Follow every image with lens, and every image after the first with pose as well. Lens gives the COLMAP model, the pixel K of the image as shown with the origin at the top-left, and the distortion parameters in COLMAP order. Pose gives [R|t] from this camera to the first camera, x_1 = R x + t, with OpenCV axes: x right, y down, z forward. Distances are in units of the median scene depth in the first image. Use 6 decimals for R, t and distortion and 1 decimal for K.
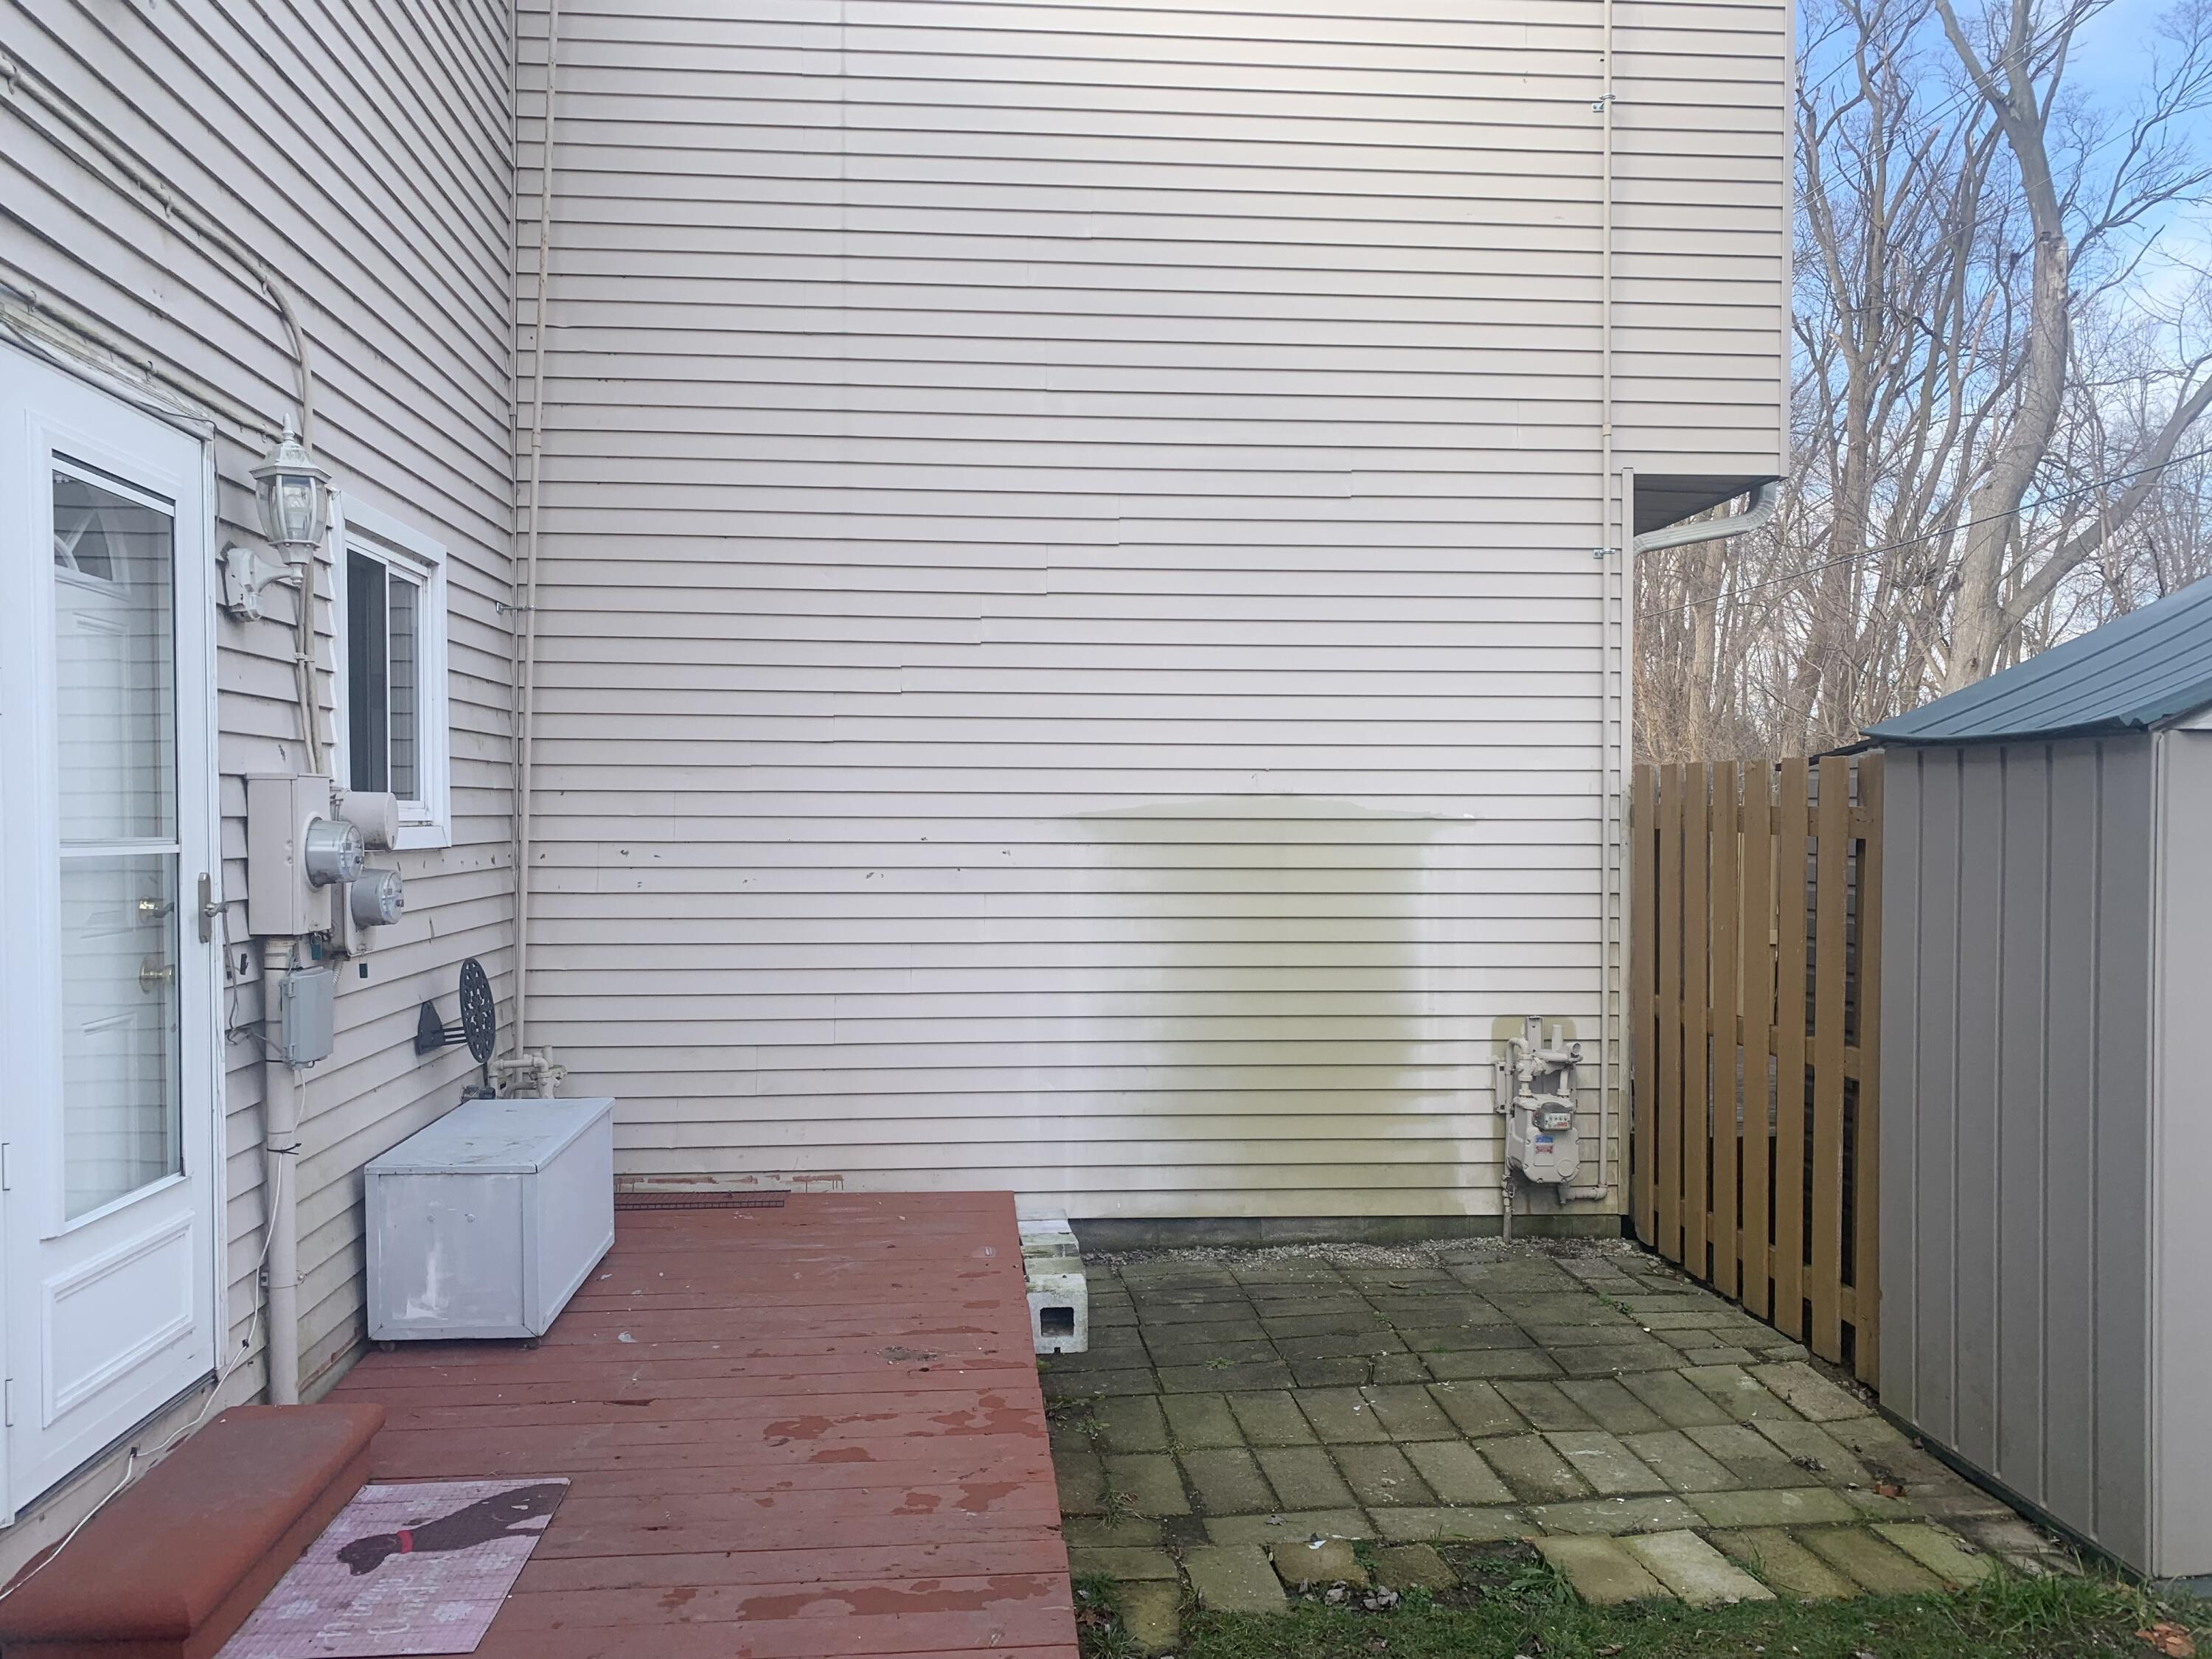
lens RADIAL K [[1684.0, 0, 1077.5], [0, 1684.0, 859.3], [0, 0, 1]] dist [0.044167, -0.044587]
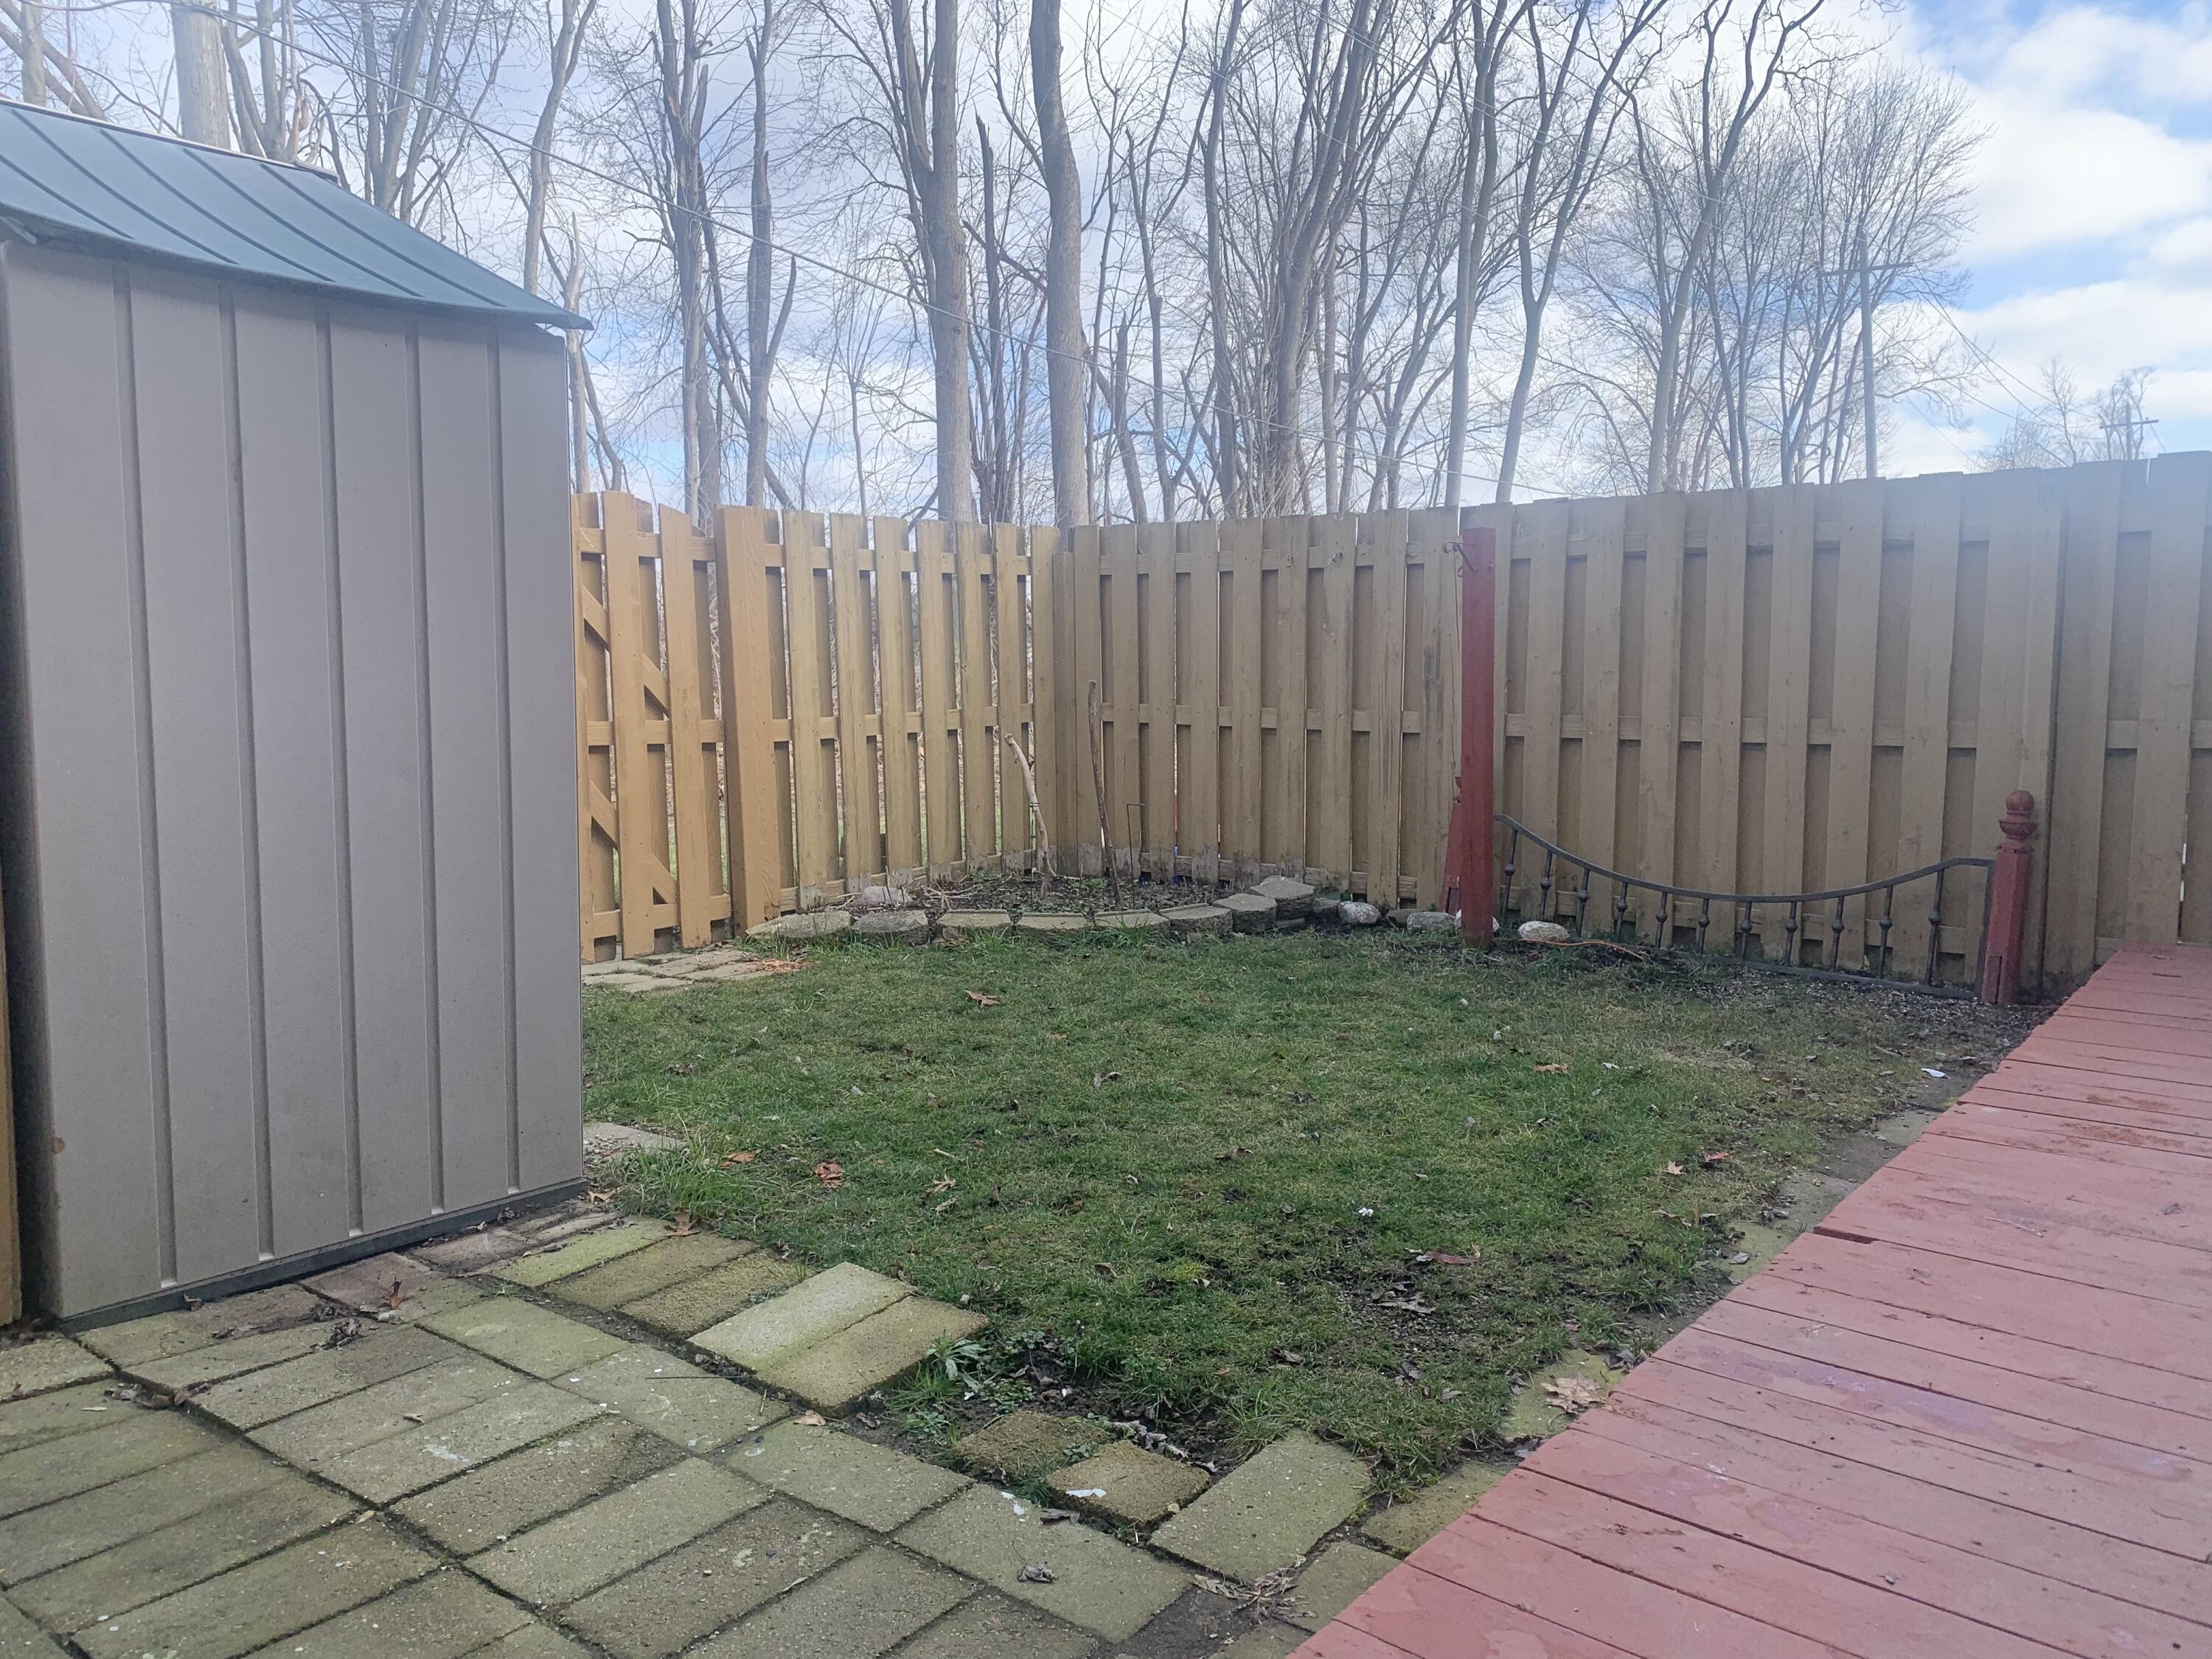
lens RADIAL K [[1684.0, 0, 1114.2], [0, 1684.0, 813.0], [0, 0, 1]] dist [0.044167, -0.044587]
pose [[-0.736322, -0.066525, 0.673353, -0.251470], [0.012555, 0.993640, 0.111898, 0.079559], [-0.676514, 0.090847, -0.730804, 1.327195]]
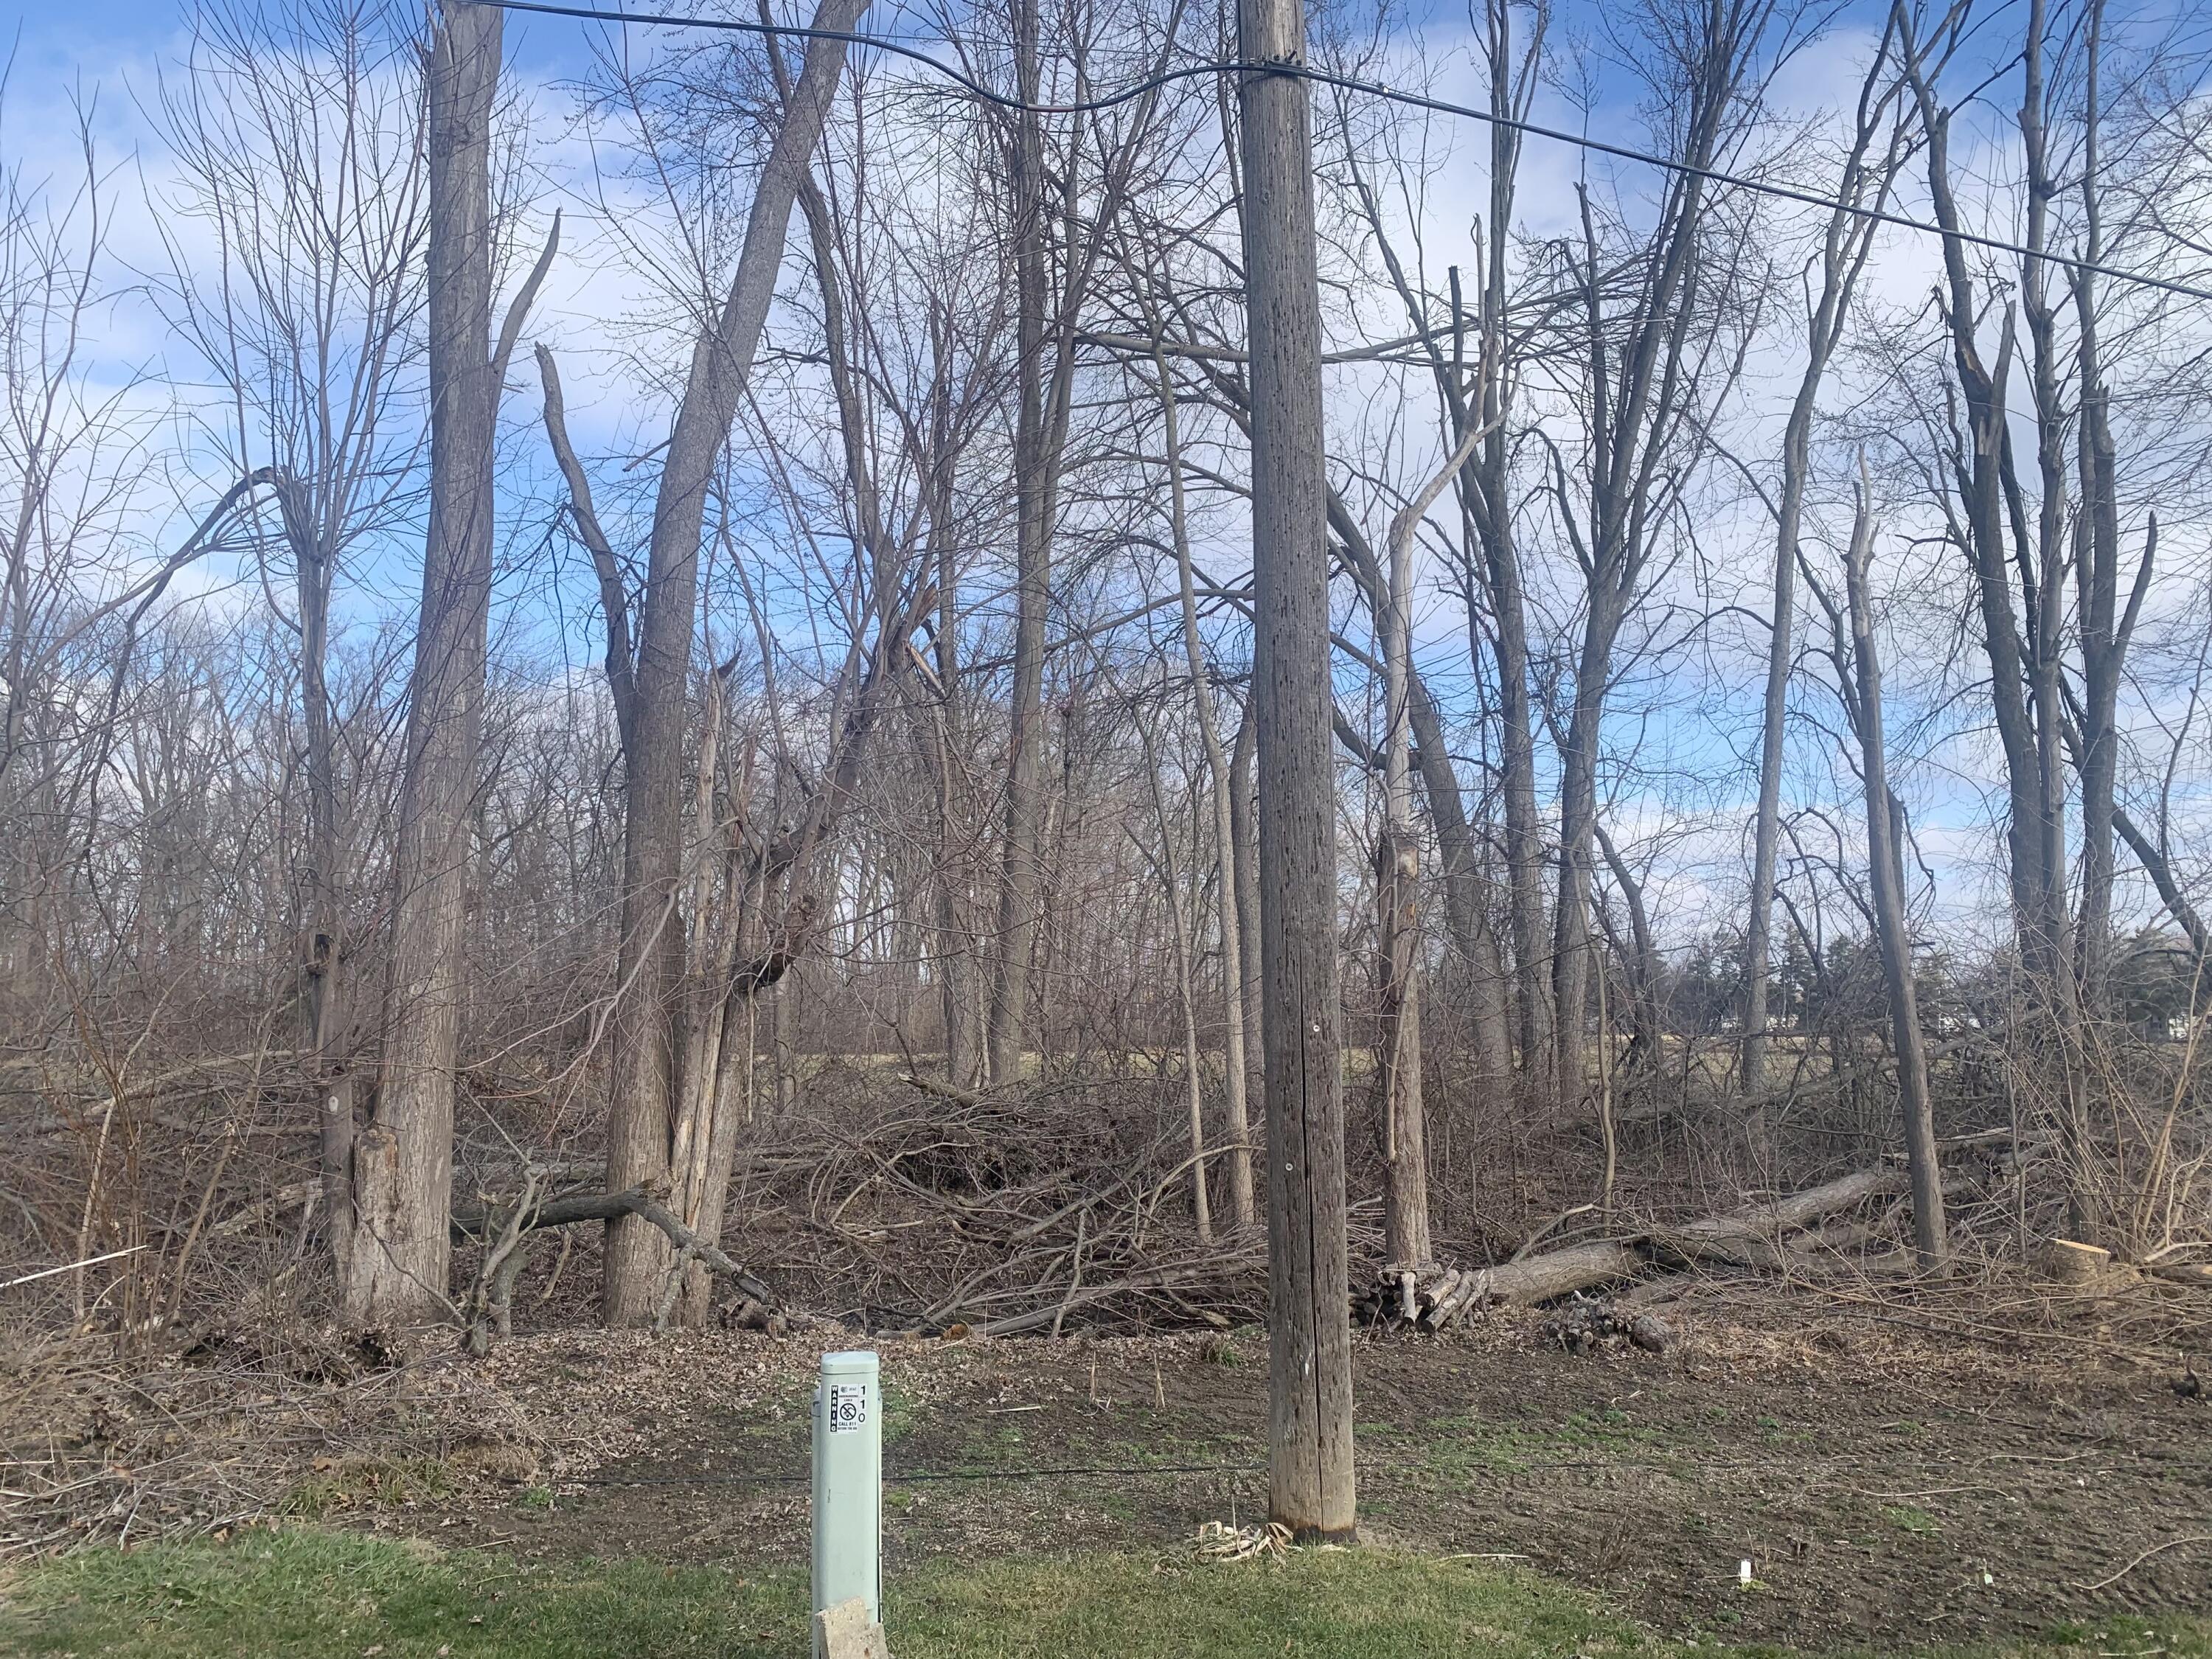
lens RADIAL K [[1684.0, 0, 1094.9], [0, 1684.0, 838.9], [0, 0, 1]] dist [0.044167, -0.044587]
pose [[-0.118586, 0.106369, 0.987230, 1.295745], [0.022530, 0.994278, -0.104422, -0.000552], [-0.992688, 0.009859, -0.120304, 0.548176]]
